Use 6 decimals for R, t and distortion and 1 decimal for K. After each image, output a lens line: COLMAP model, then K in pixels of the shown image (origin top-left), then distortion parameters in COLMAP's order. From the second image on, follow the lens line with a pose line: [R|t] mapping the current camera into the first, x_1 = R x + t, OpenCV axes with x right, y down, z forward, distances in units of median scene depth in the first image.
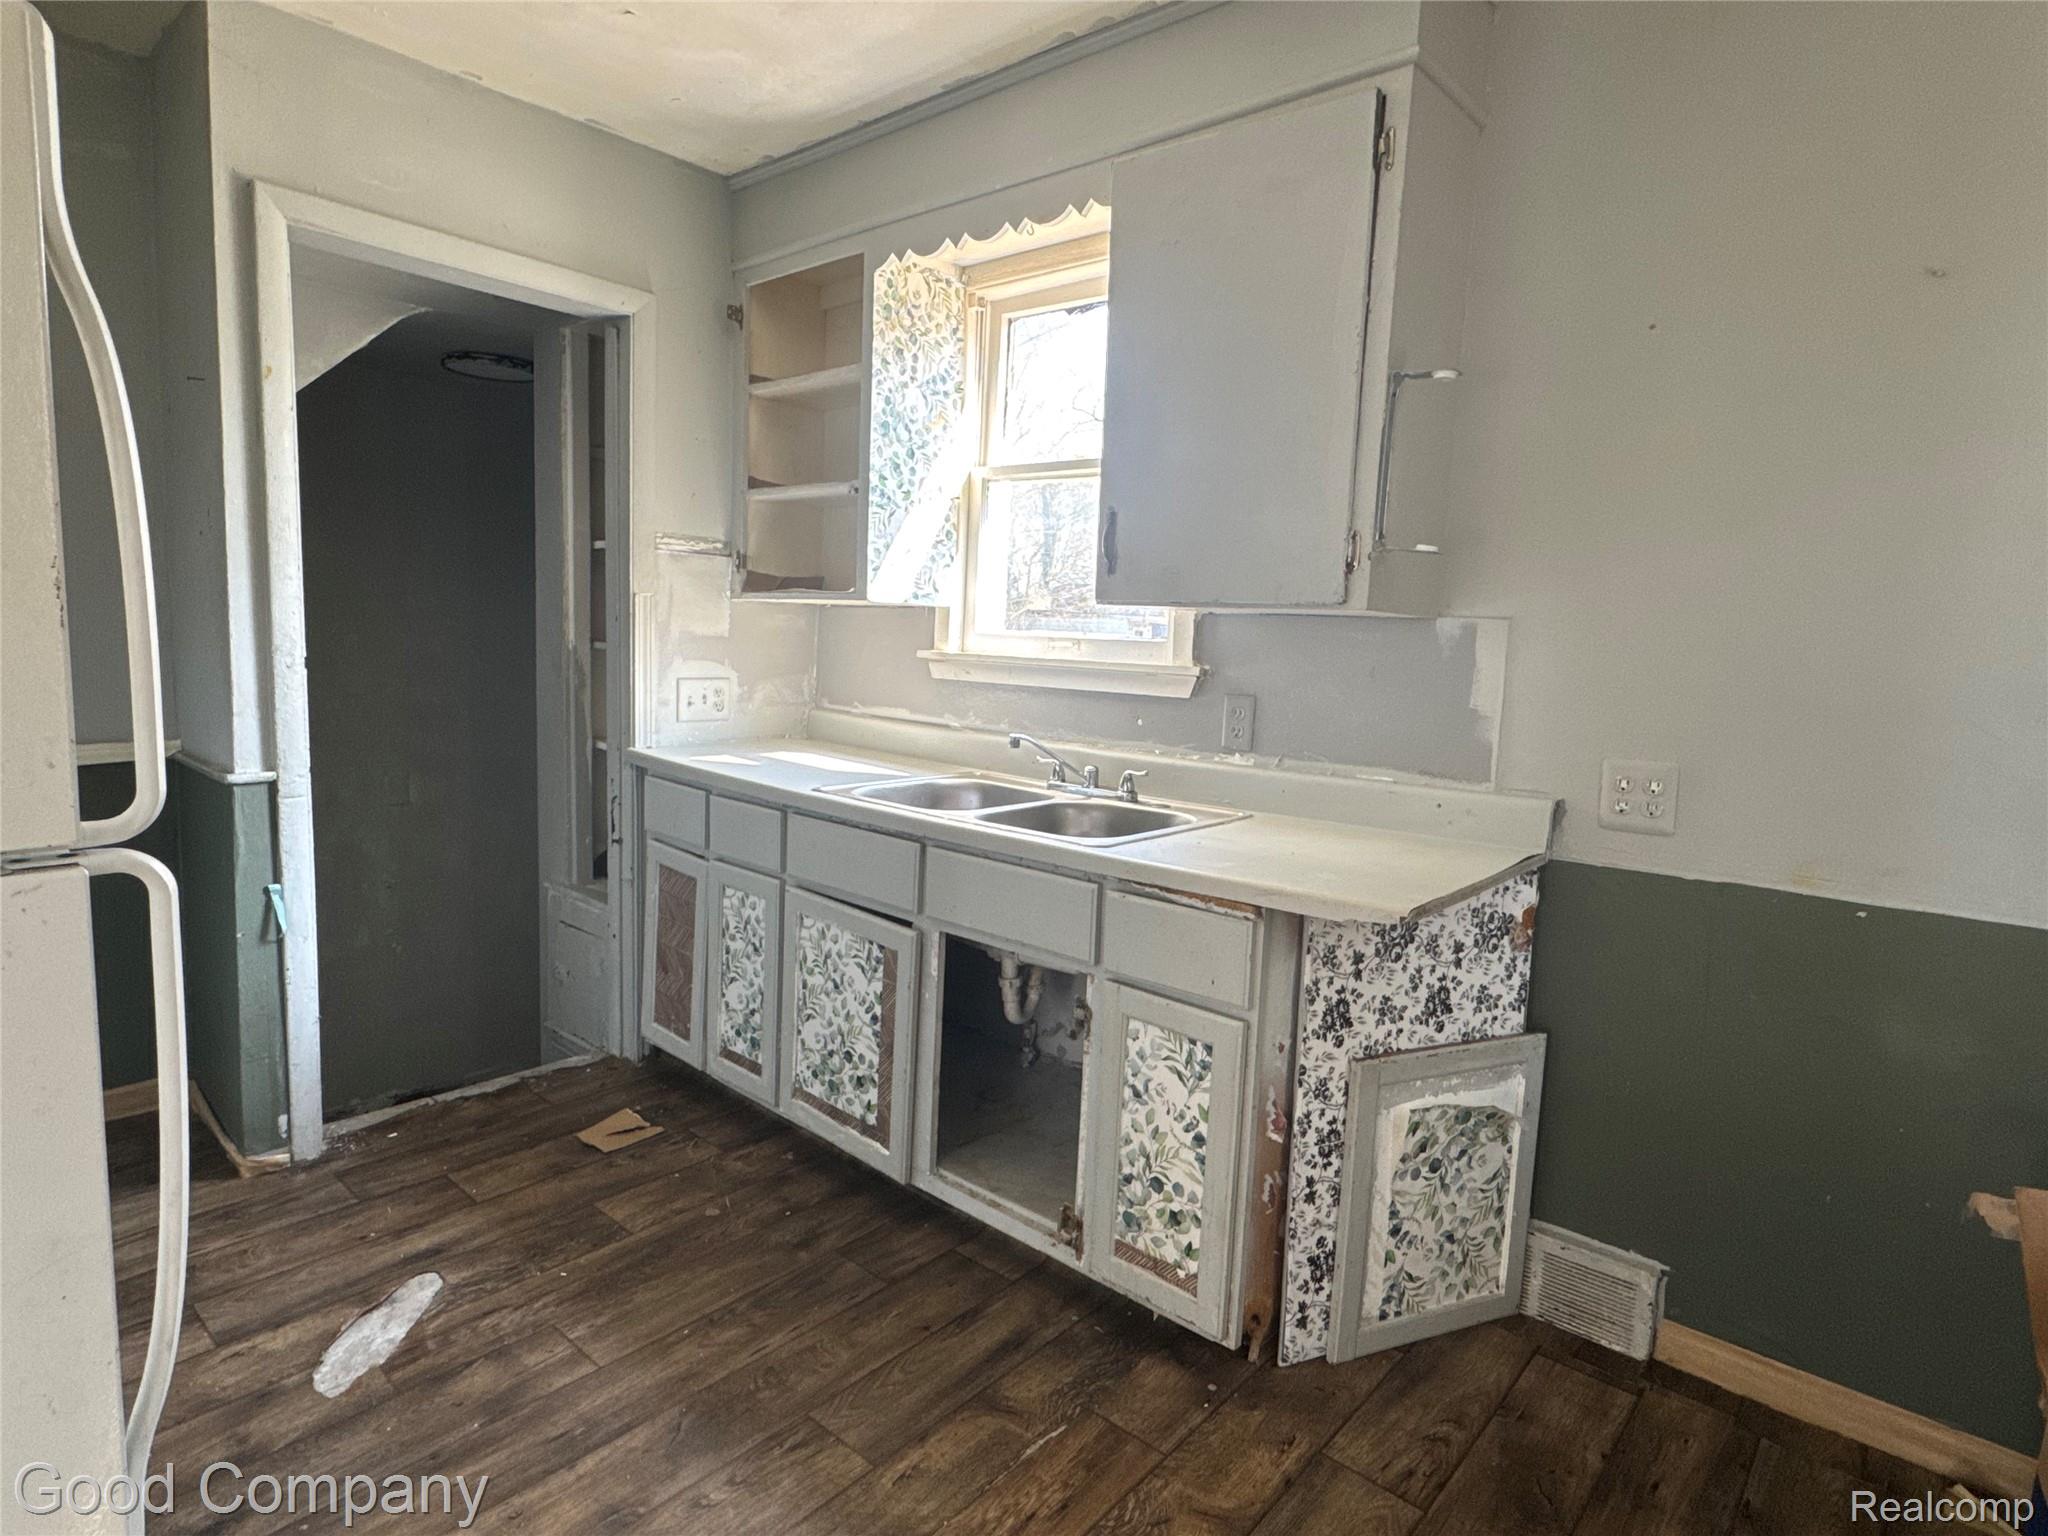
lens RADIAL K [[1114.5, 0, 1021.8], [0, 1114.5, 761.0], [0, 0, 1]] dist [0.001312, -0.000627]
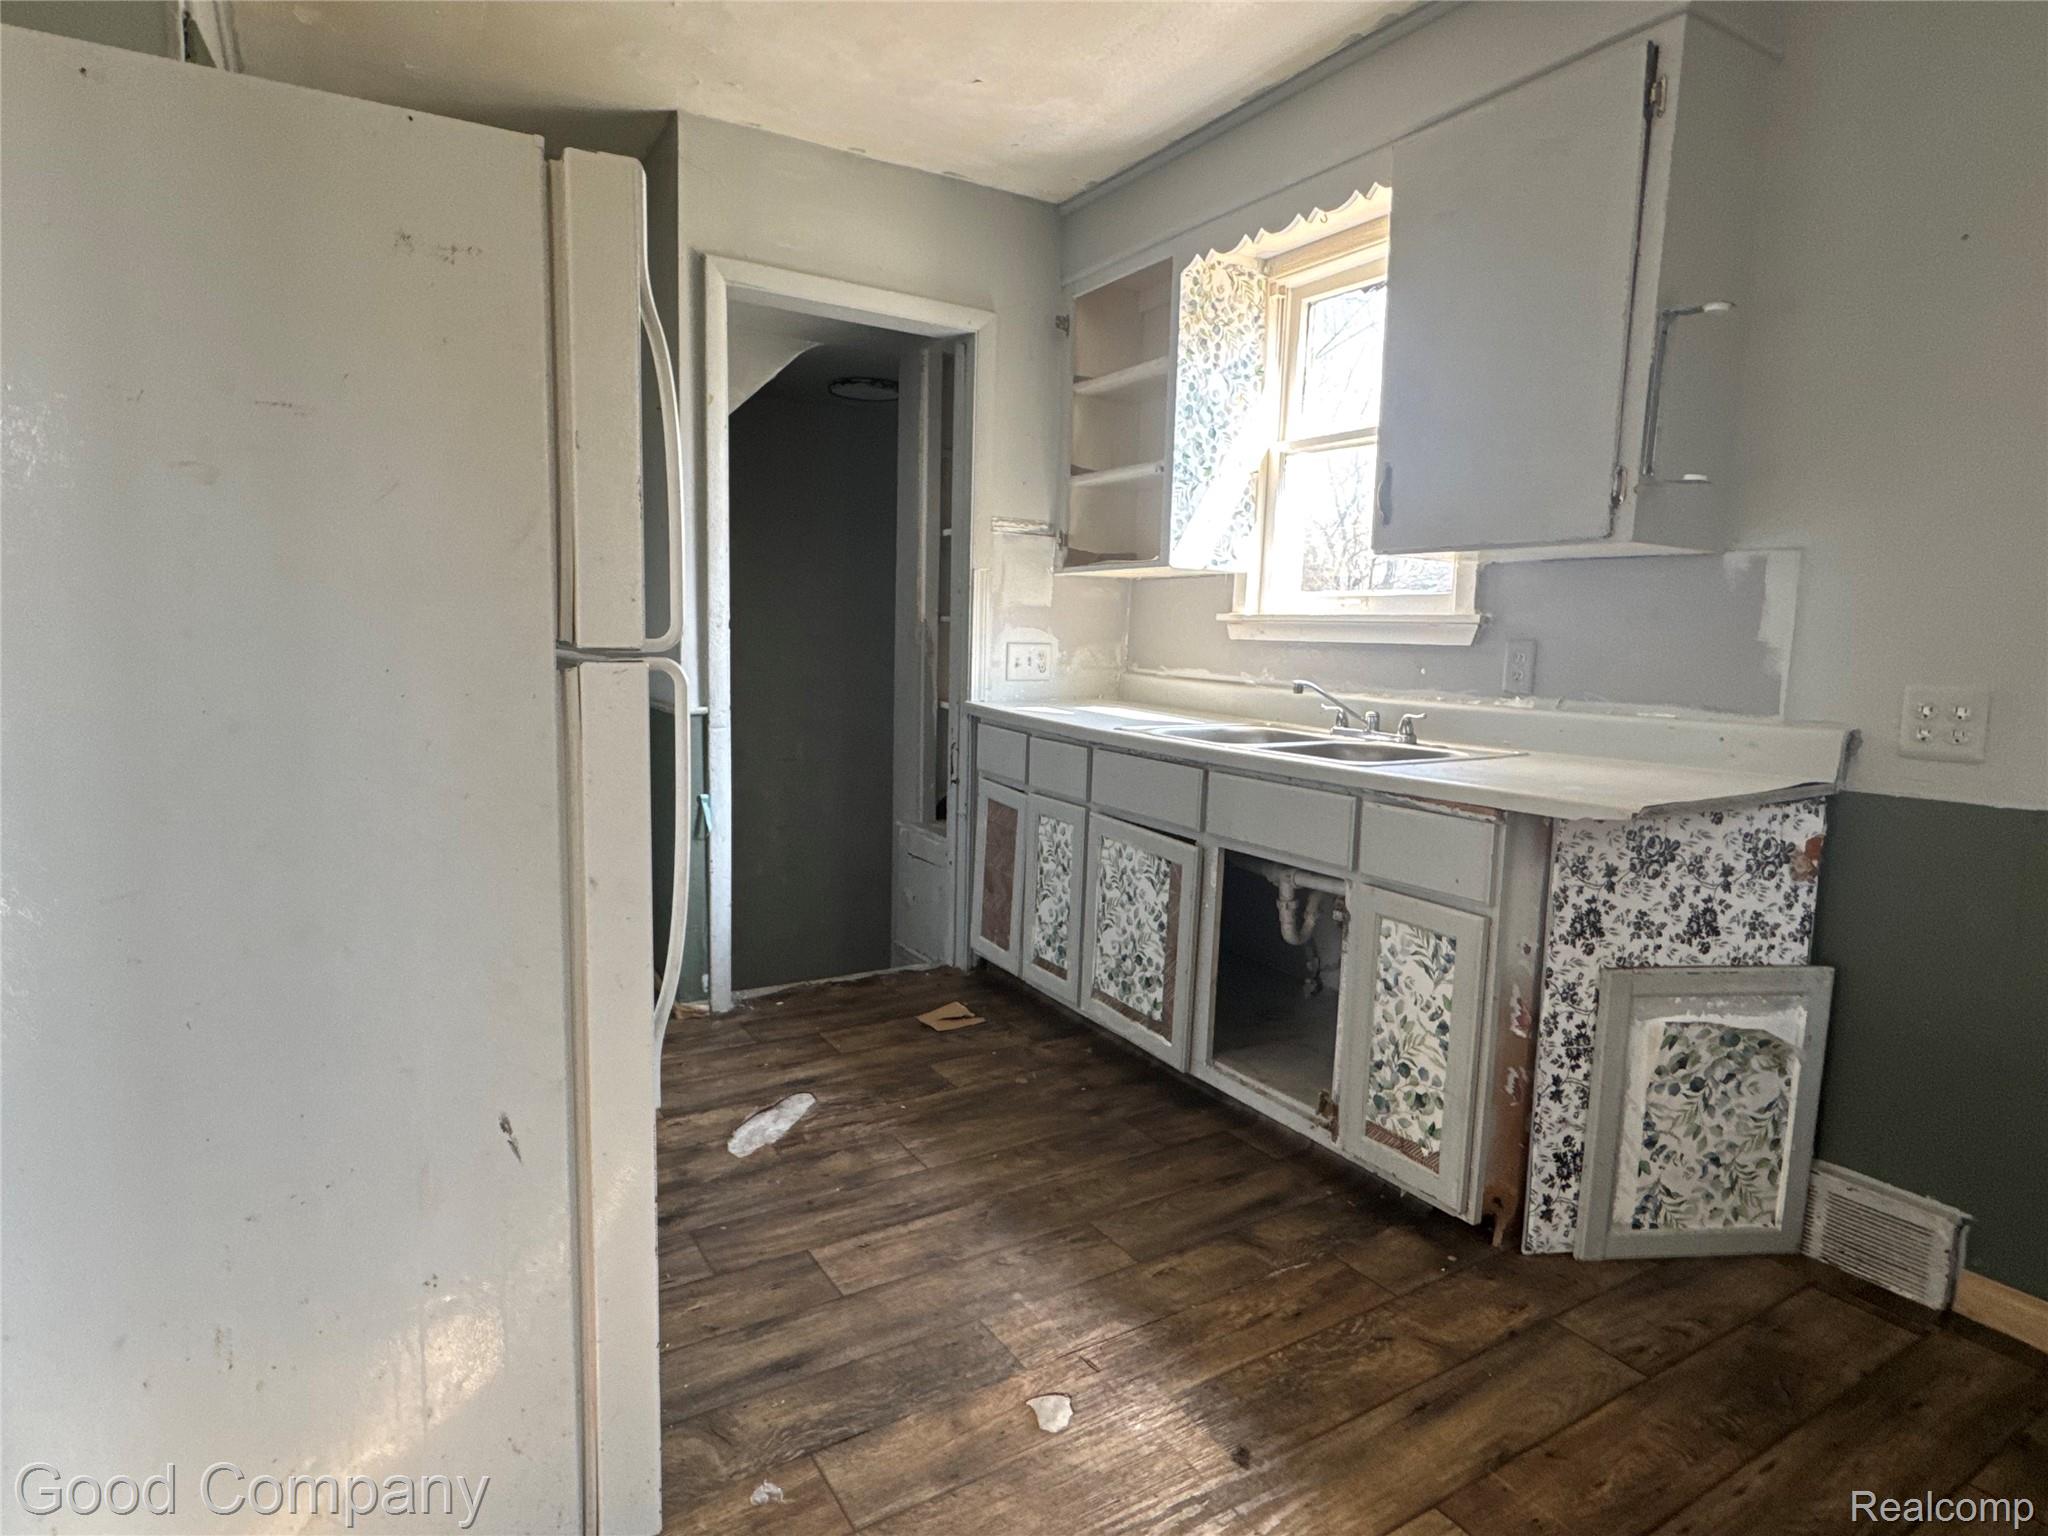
lens RADIAL K [[1126.0, 0, 1013.6], [0, 1126.0, 768.1], [0, 0, 1]] dist [-0.004638, 0.003832]
pose [[0.953781, 0.021315, -0.299747, 0.075026], [-0.023557, 0.999715, -0.003869, 0.090338], [0.299579, 0.010751, 0.954011, -0.165833]]
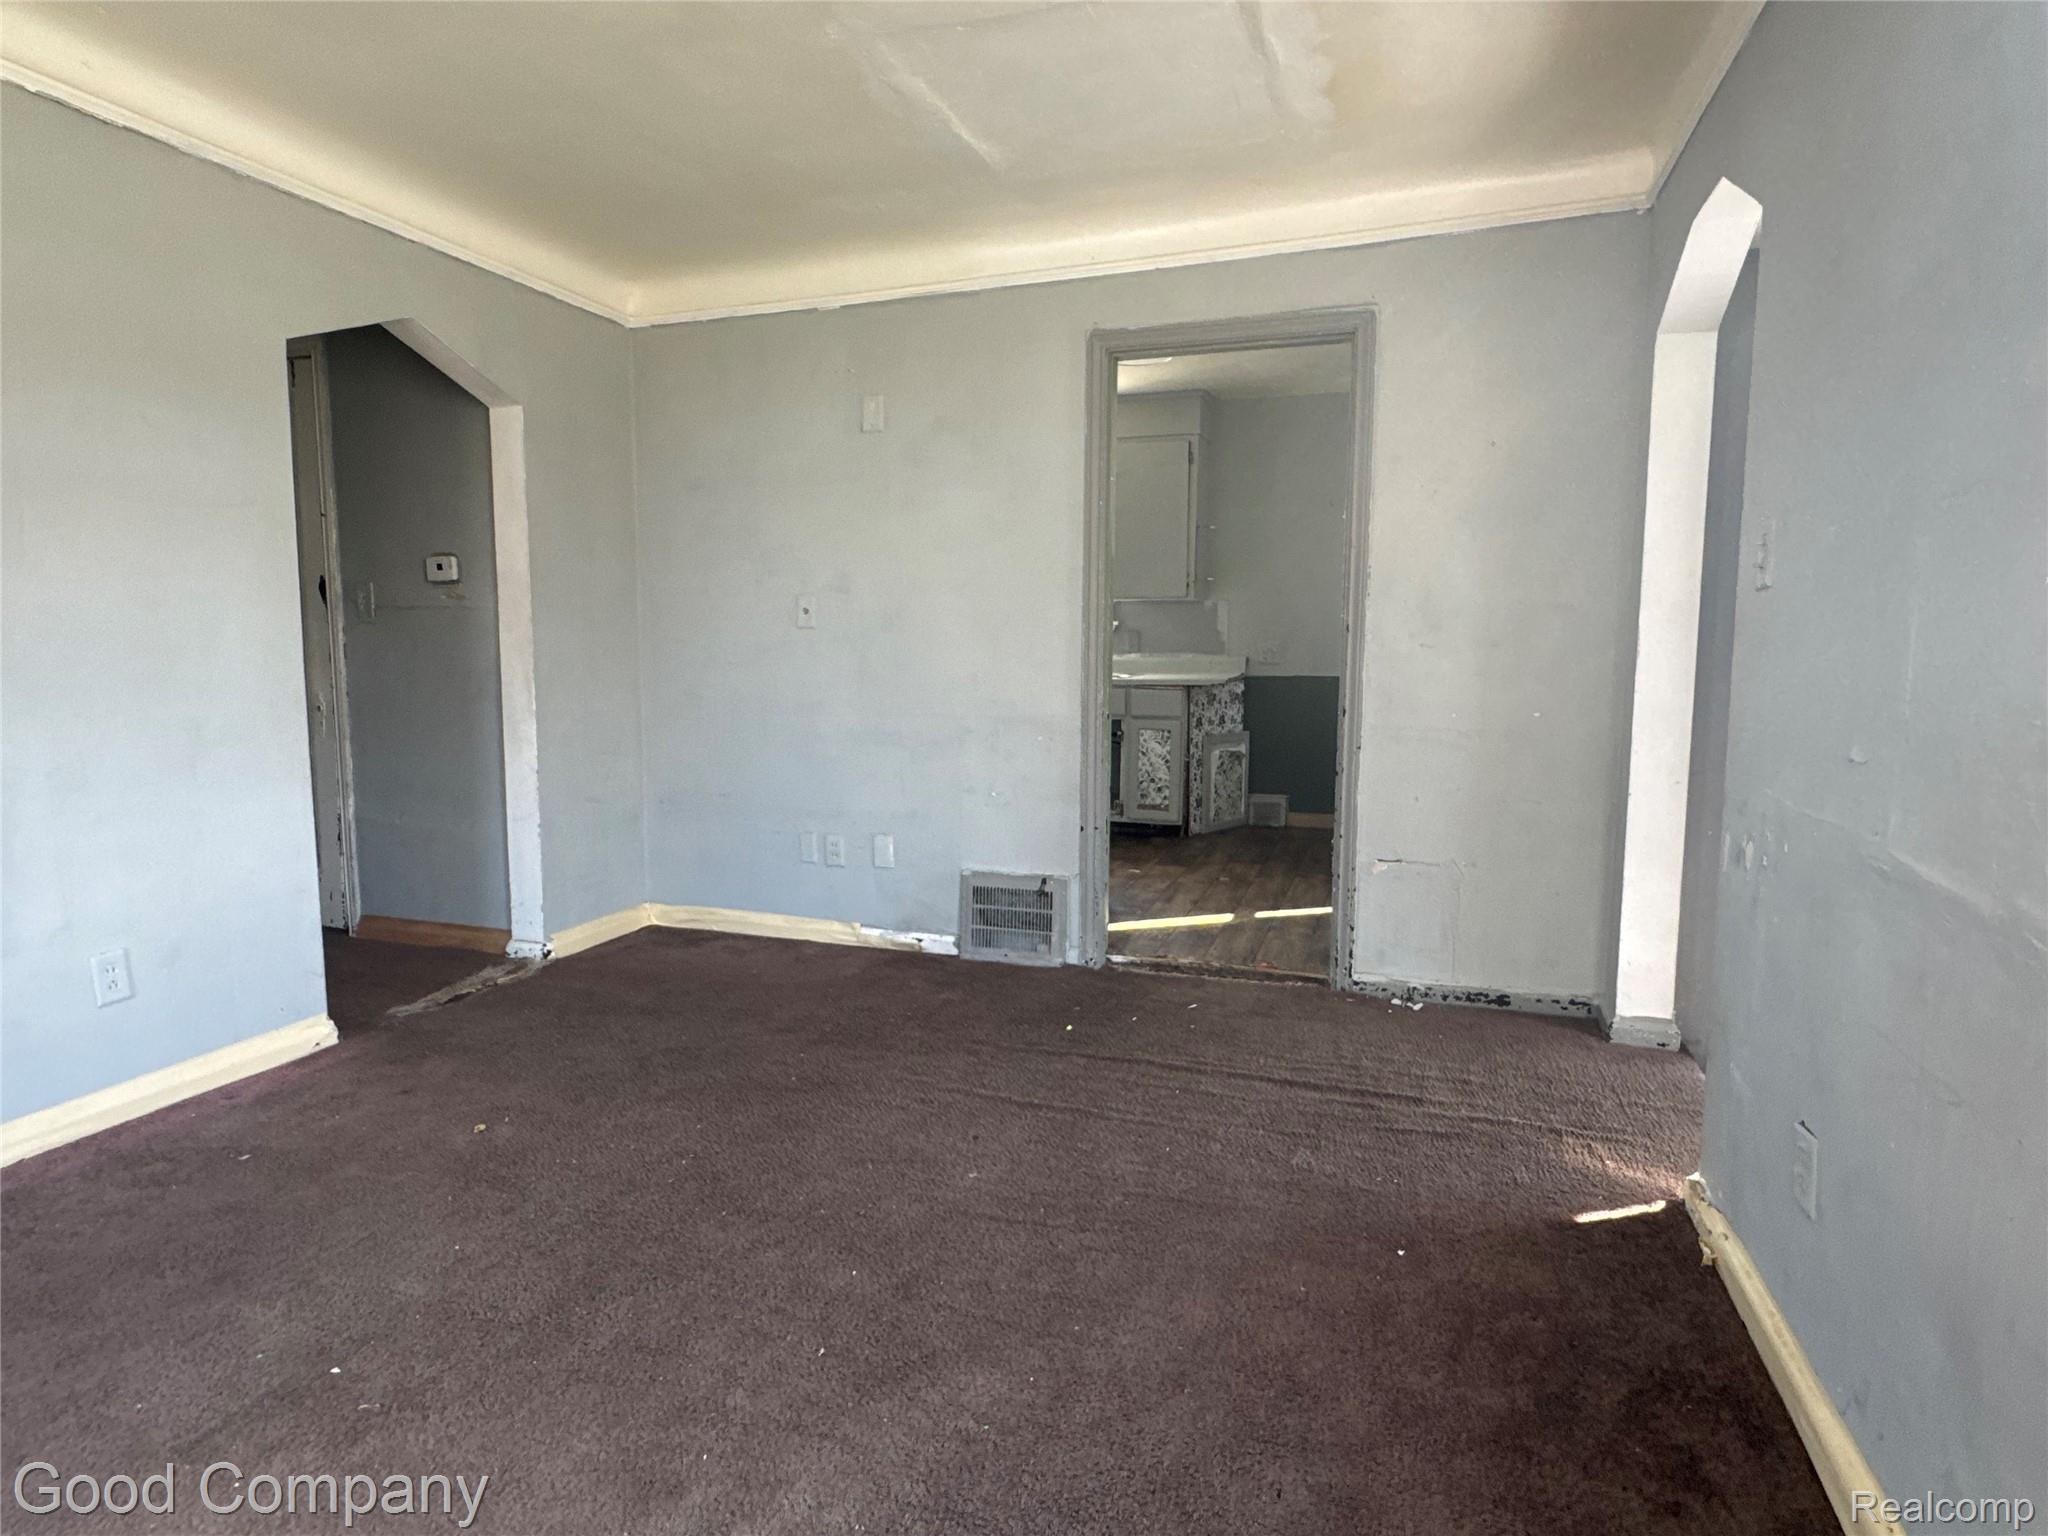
lens RADIAL K [[1126.0, 0, 1013.6], [0, 1126.0, 768.1], [0, 0, 1]] dist [-0.004638, 0.003832]
pose [[0.925840, -0.082086, 0.368892, -1.338615], [0.081118, 0.996539, 0.018162, 0.239018], [-0.369106, 0.013109, 0.929295, -1.722042]]
